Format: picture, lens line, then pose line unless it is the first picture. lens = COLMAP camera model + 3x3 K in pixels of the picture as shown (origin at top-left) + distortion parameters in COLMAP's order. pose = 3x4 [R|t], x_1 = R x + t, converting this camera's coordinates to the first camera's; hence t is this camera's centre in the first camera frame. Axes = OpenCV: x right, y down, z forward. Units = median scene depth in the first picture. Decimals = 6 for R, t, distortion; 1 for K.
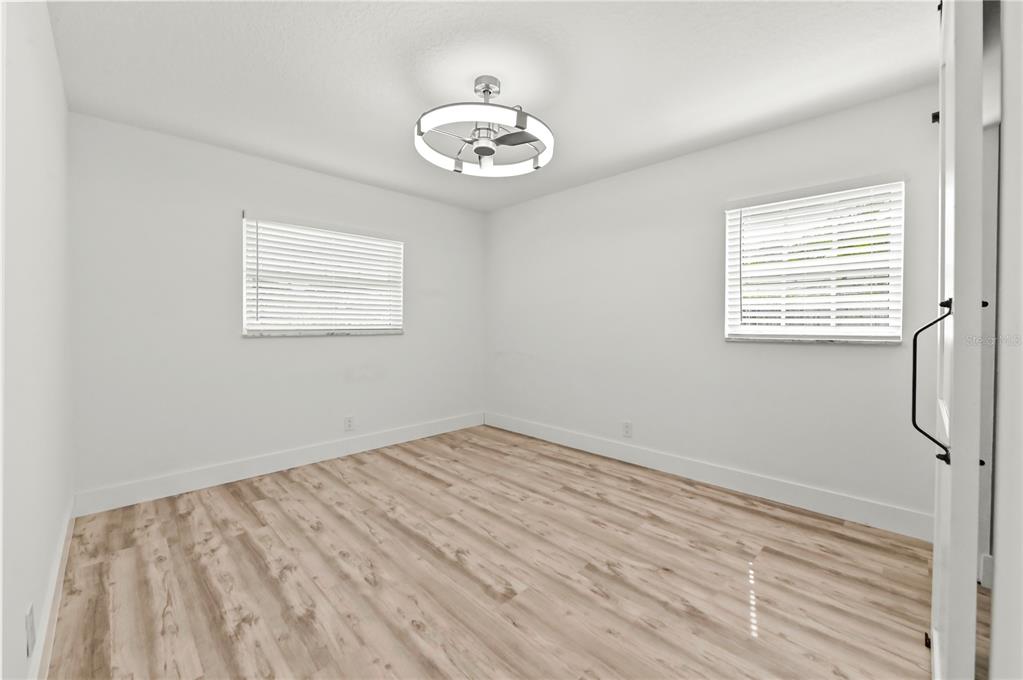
lens RADIAL K [[405.9, 0, 511.6], [0, 405.9, 331.5], [0, 0, 1]] dist [-0.010134, -0.000267]
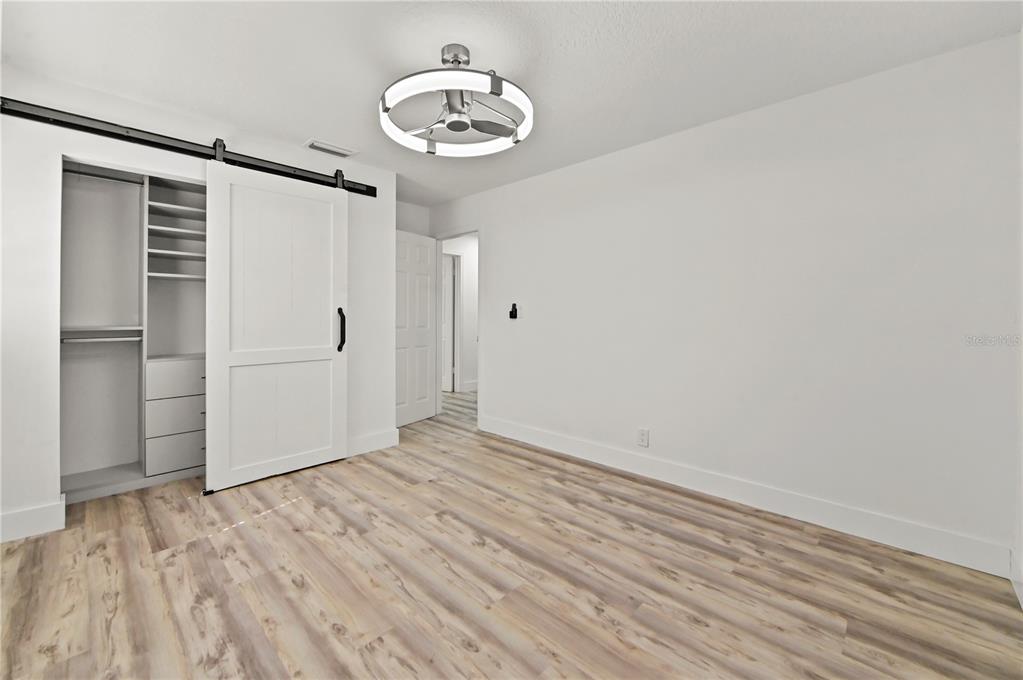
lens RADIAL K [[405.9, 0, 511.9], [0, 405.9, 315.7], [0, 0, 1]] dist [-0.010134, -0.000267]
pose [[-0.999530, -0.005135, -0.030231, -0.168129], [-0.005715, 0.999801, 0.019136, -0.036455], [0.030126, 0.019300, -0.999360, 1.968786]]
